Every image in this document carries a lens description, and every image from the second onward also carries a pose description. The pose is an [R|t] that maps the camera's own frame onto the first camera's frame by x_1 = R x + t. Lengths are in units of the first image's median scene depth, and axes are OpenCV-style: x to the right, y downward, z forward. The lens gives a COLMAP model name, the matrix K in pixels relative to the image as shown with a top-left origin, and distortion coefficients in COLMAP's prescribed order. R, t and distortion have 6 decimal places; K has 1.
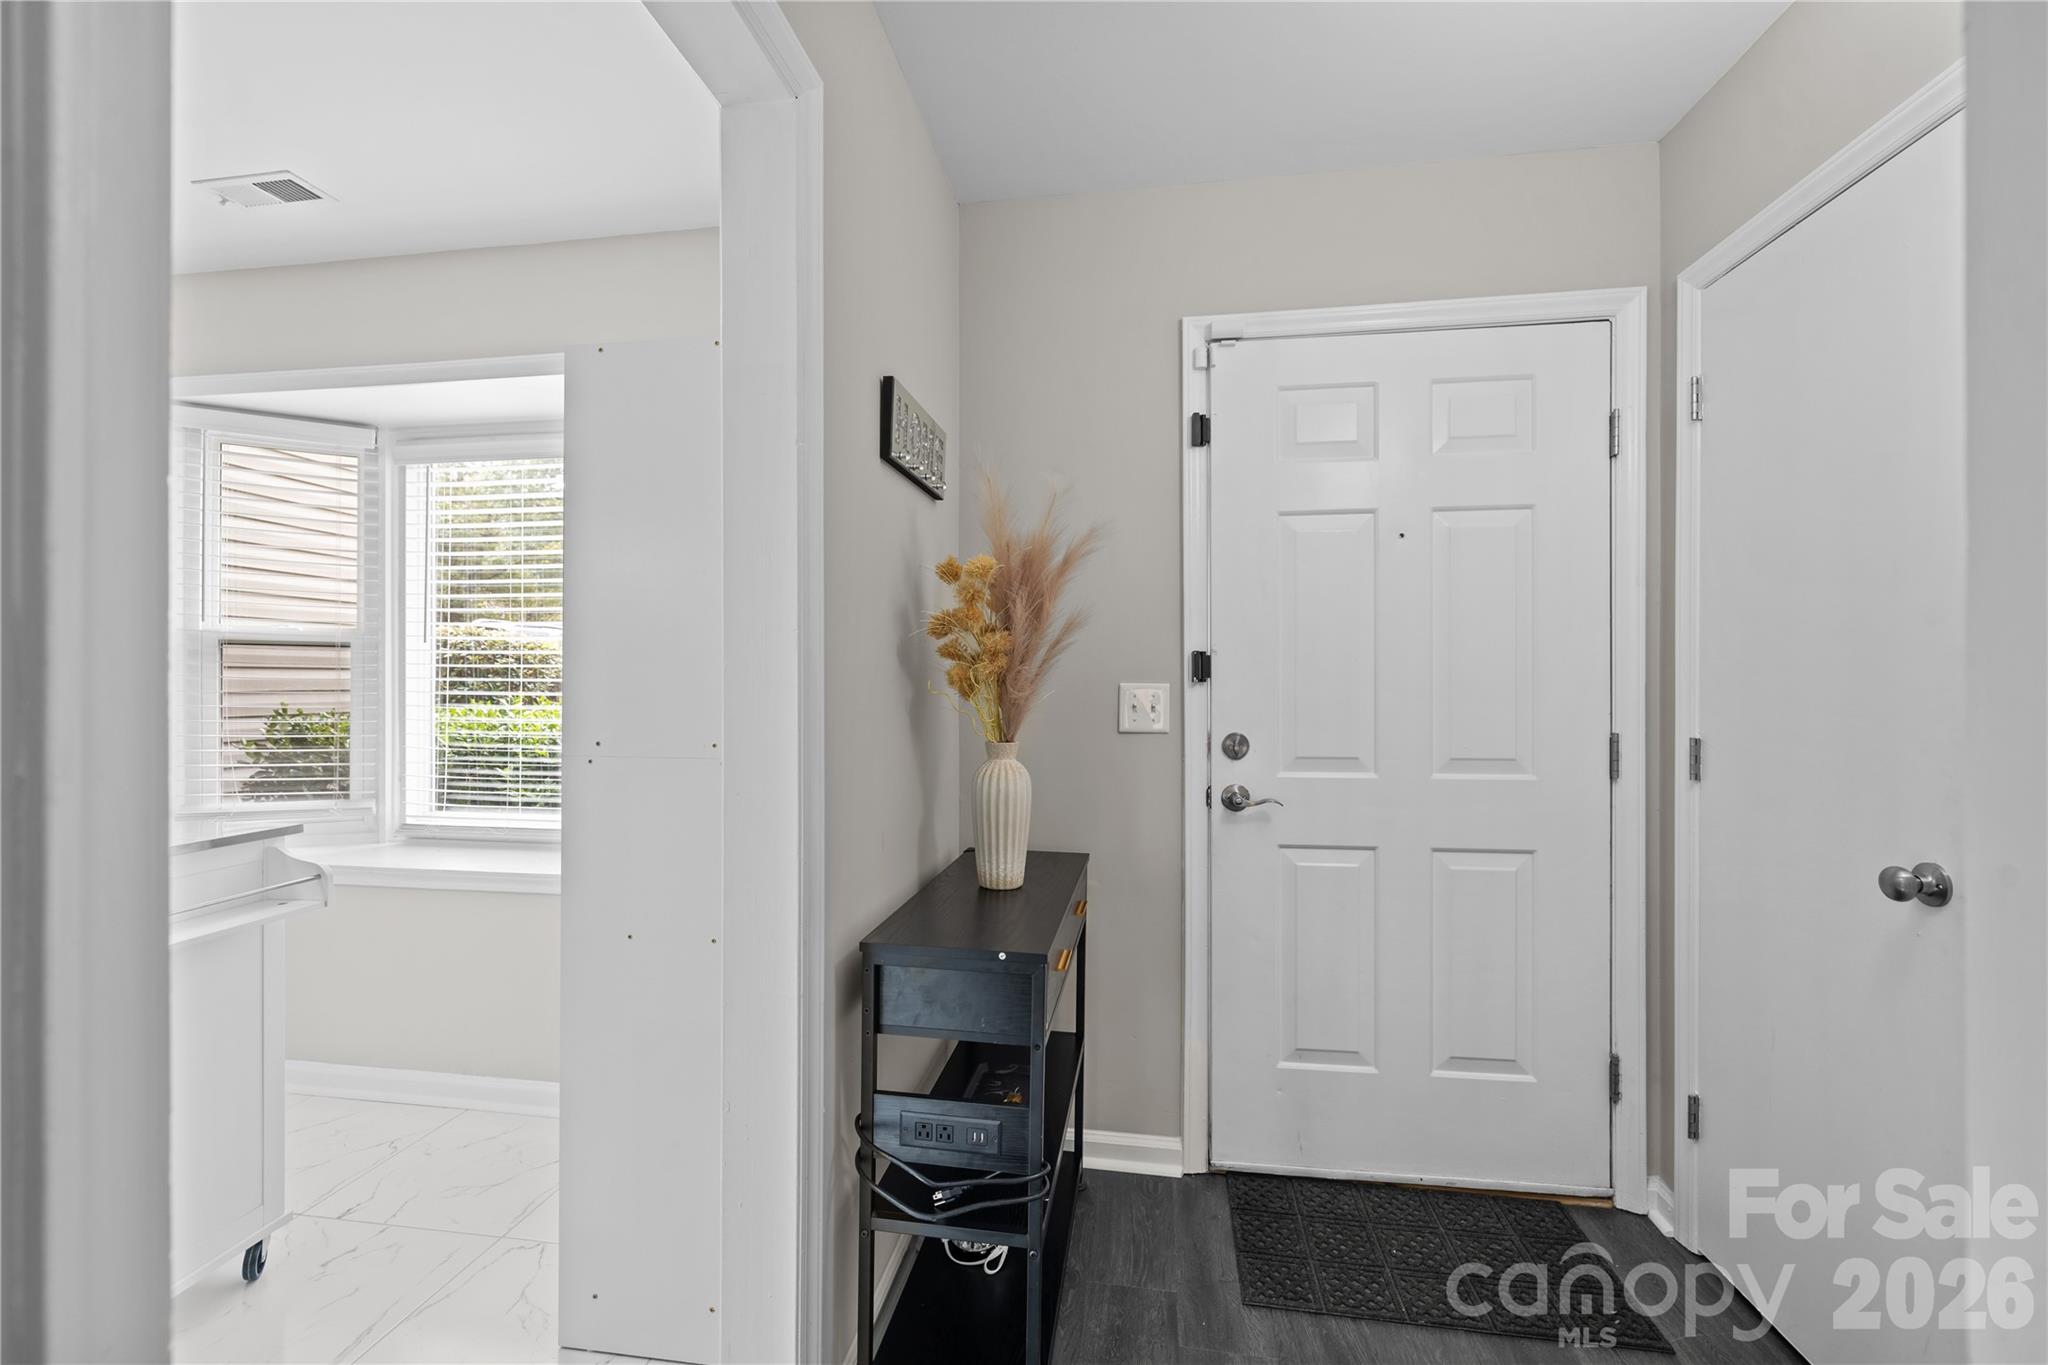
lens RADIAL K [[841.5, 0, 1024.0], [0, 841.5, 682.5], [0, 0, 1]] dist [-0.008273, -0.000265]
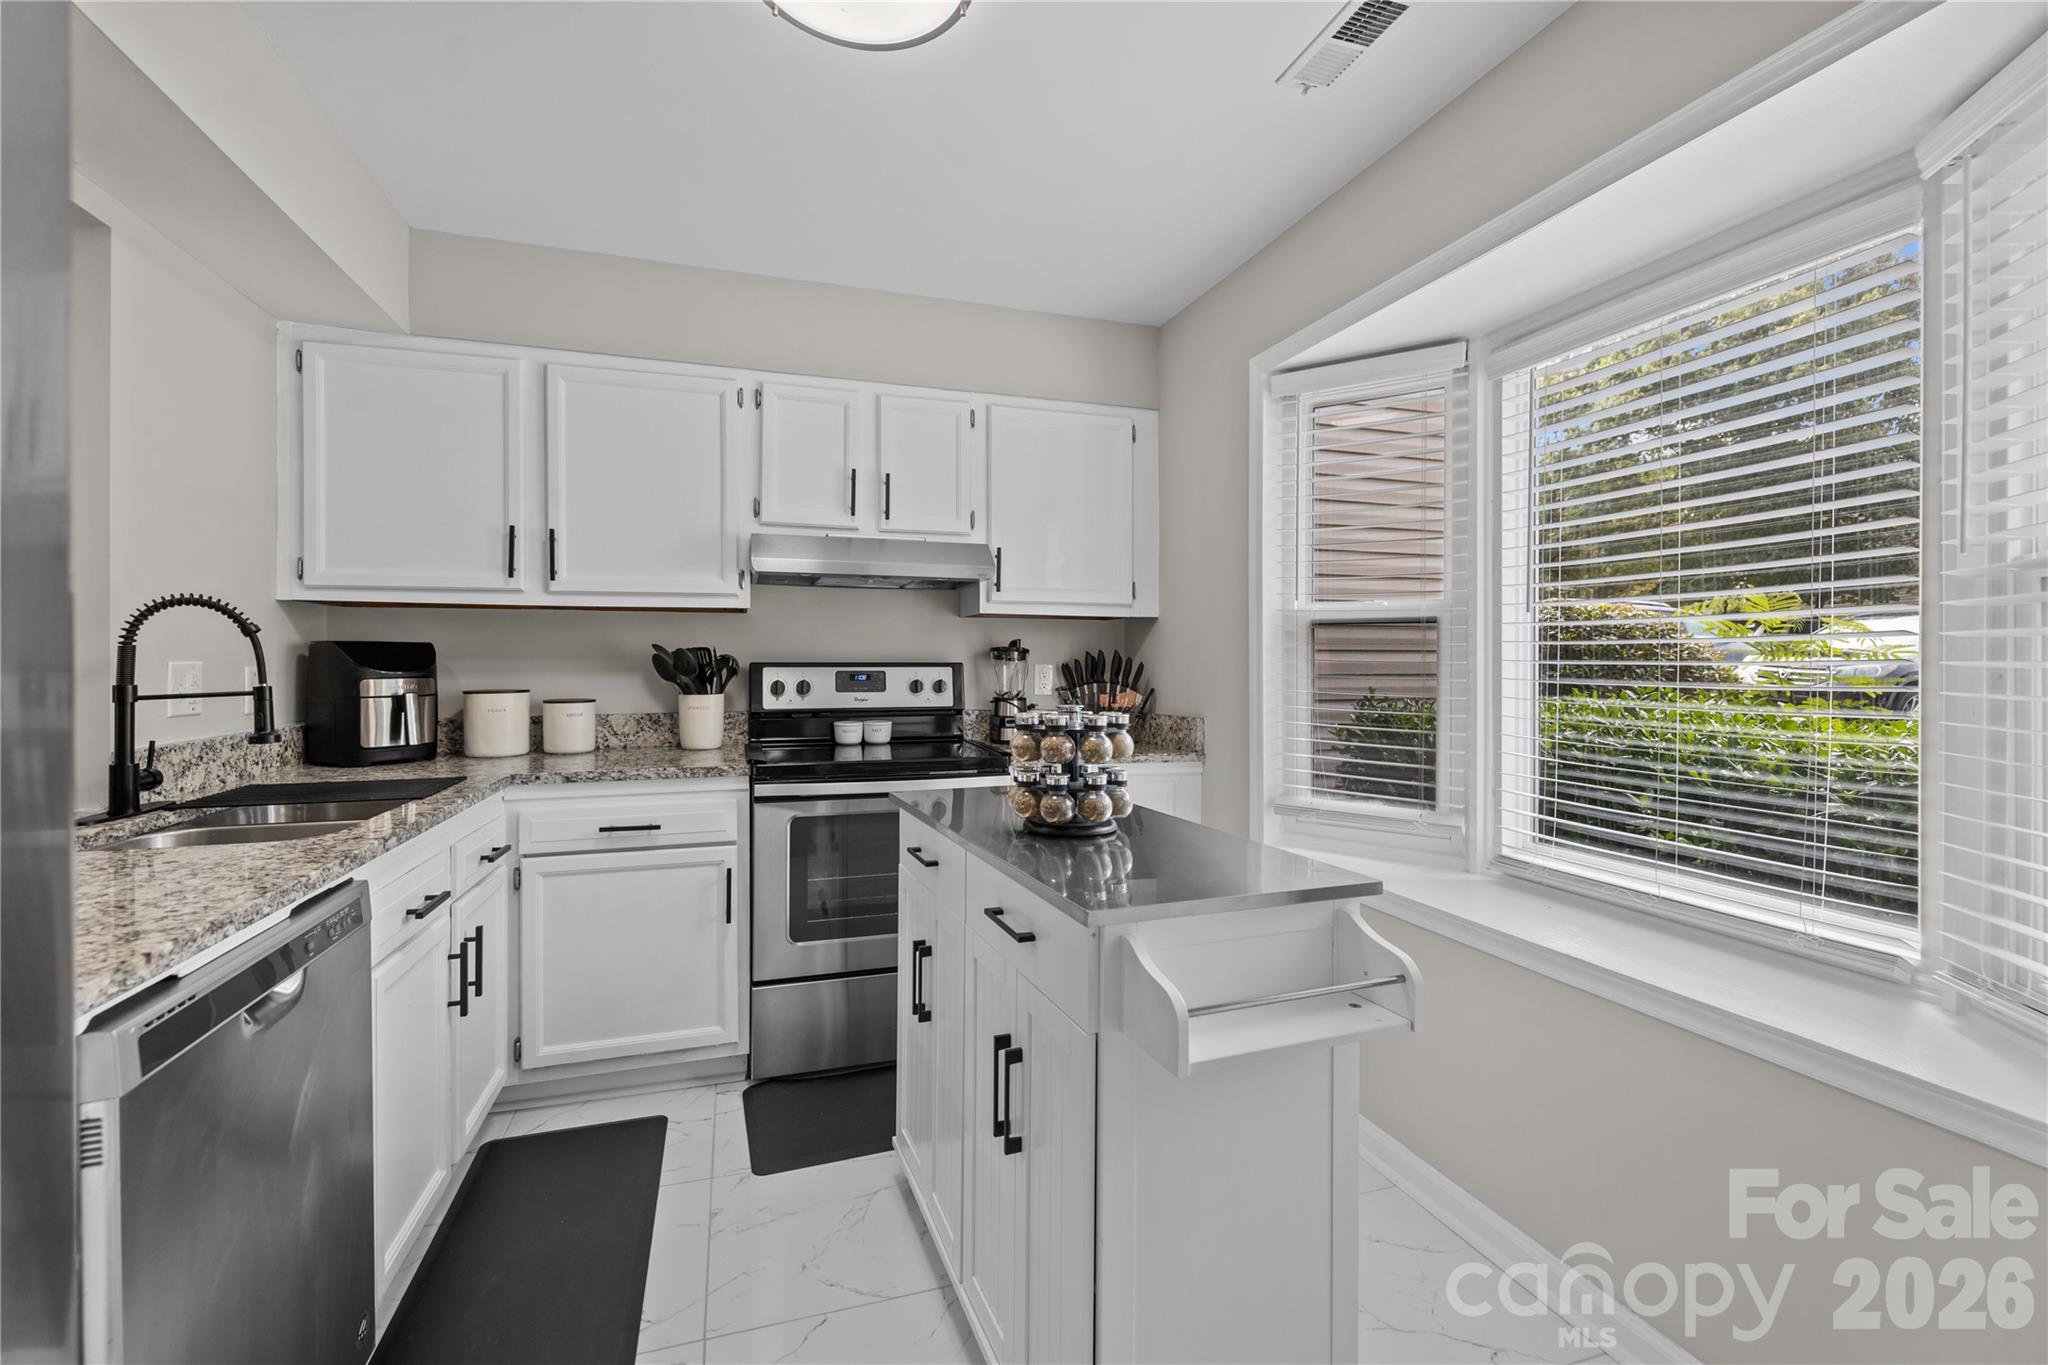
lens RADIAL K [[876.2, 0, 1013.6], [0, 876.2, 663.7], [0, 0, 1]] dist [0.002208, -0.000113]
pose [[0.435825, 0.000163, -0.900031, -0.311529], [-0.002443, 0.999997, -0.001002, -0.001465], [0.900028, 0.002636, 0.435824, 0.370651]]
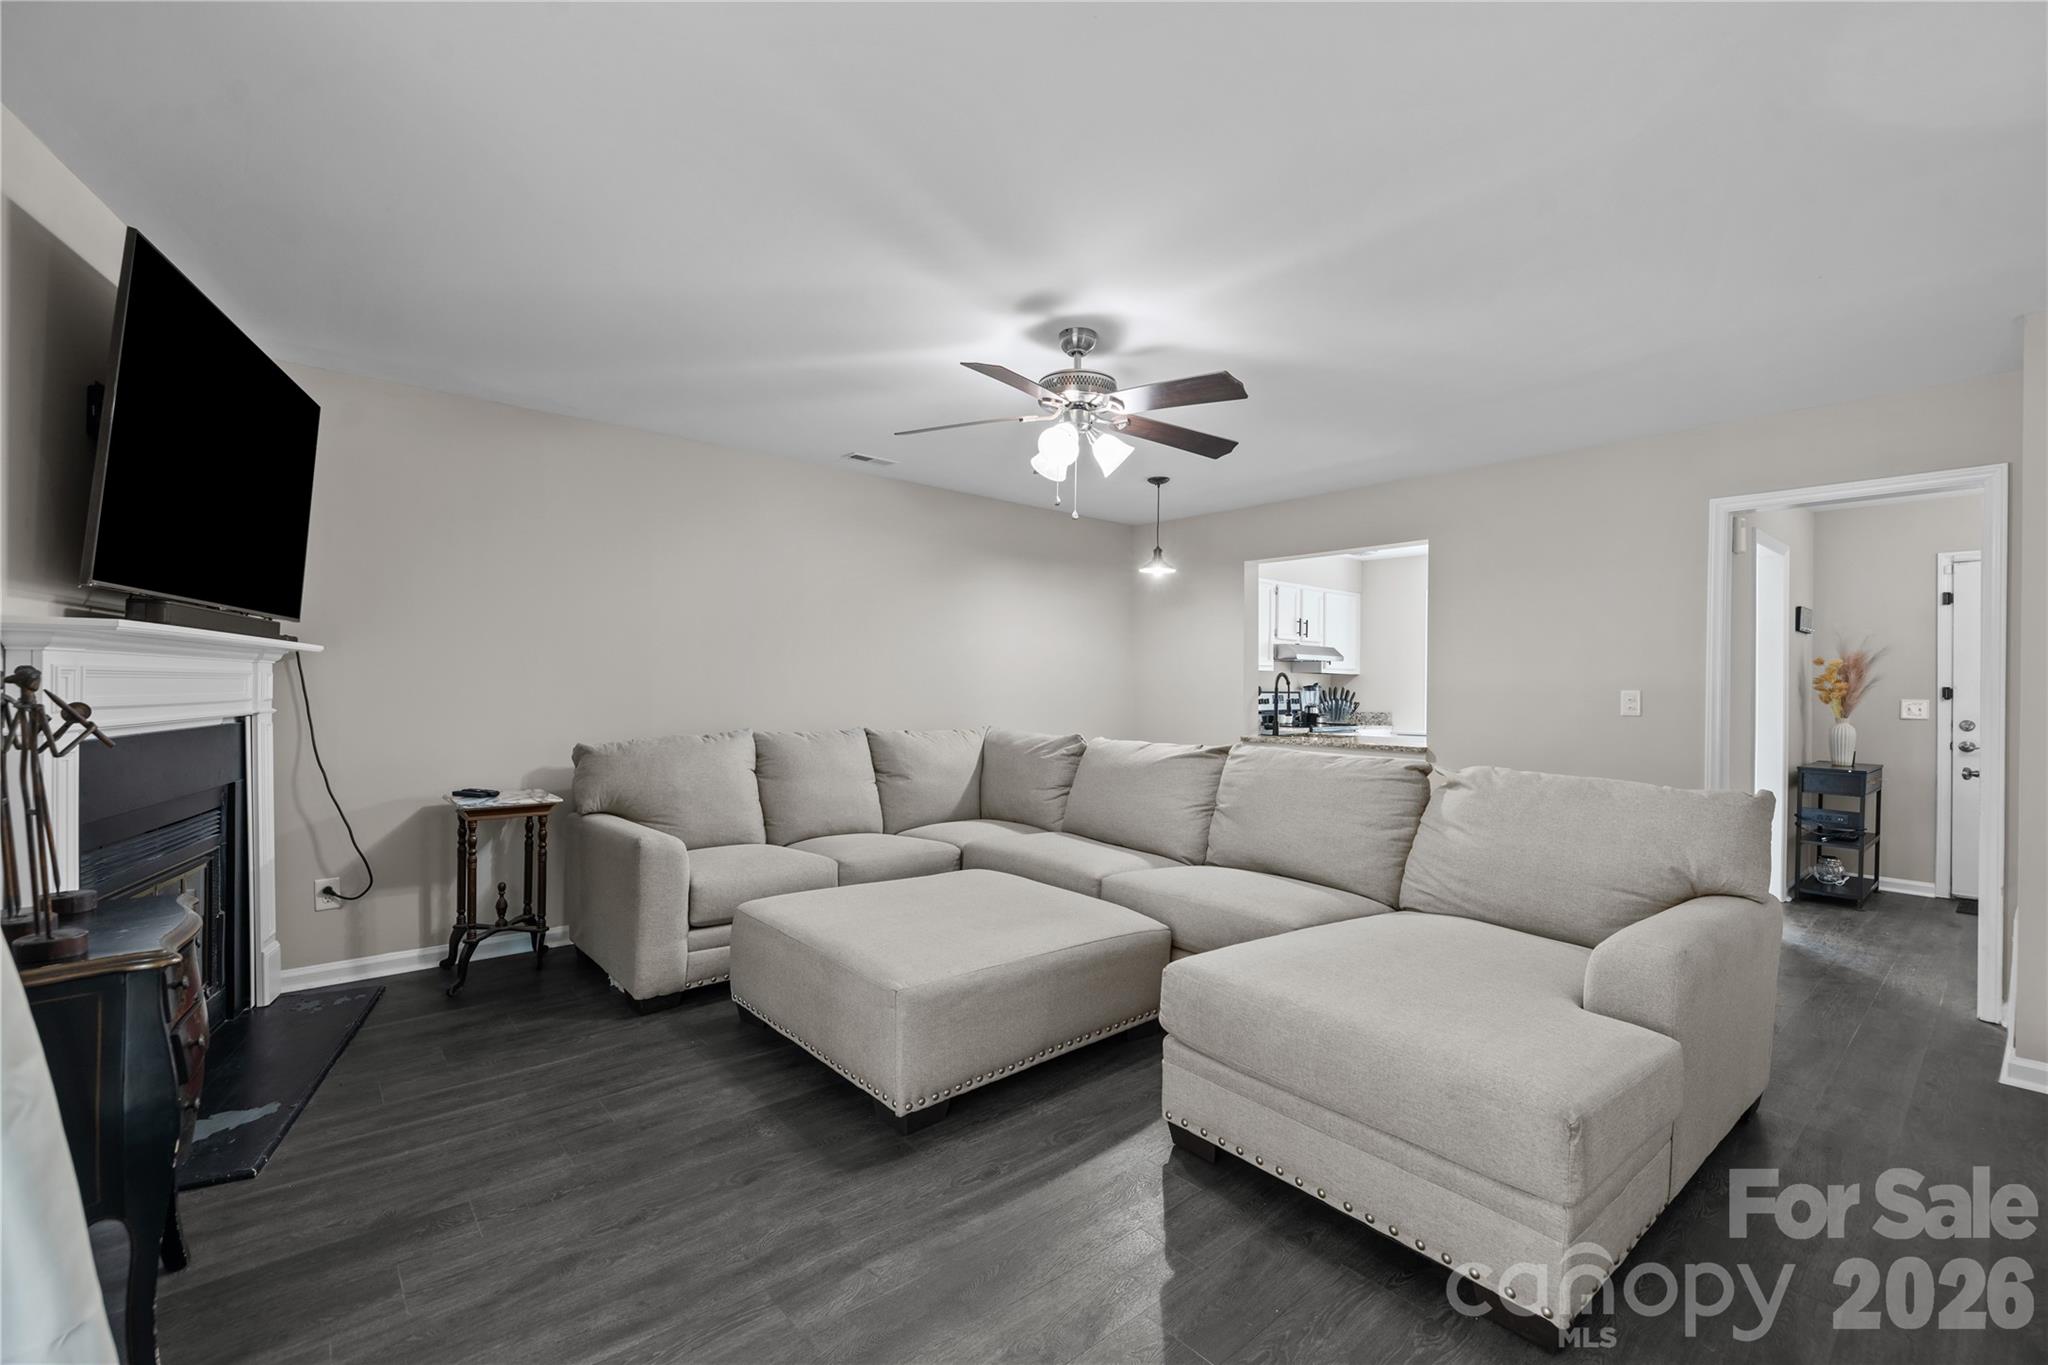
lens RADIAL K [[864.3, 0, 1022.9], [0, 864.3, 688.4], [0, 0, 1]] dist [-0.000554, -0.000296]
pose [[0.755431, 0.006813, -0.655193, -0.182119], [-0.009700, 0.999953, -0.000787, -0.004790], [0.655156, 0.006950, 0.755462, -2.727100]]
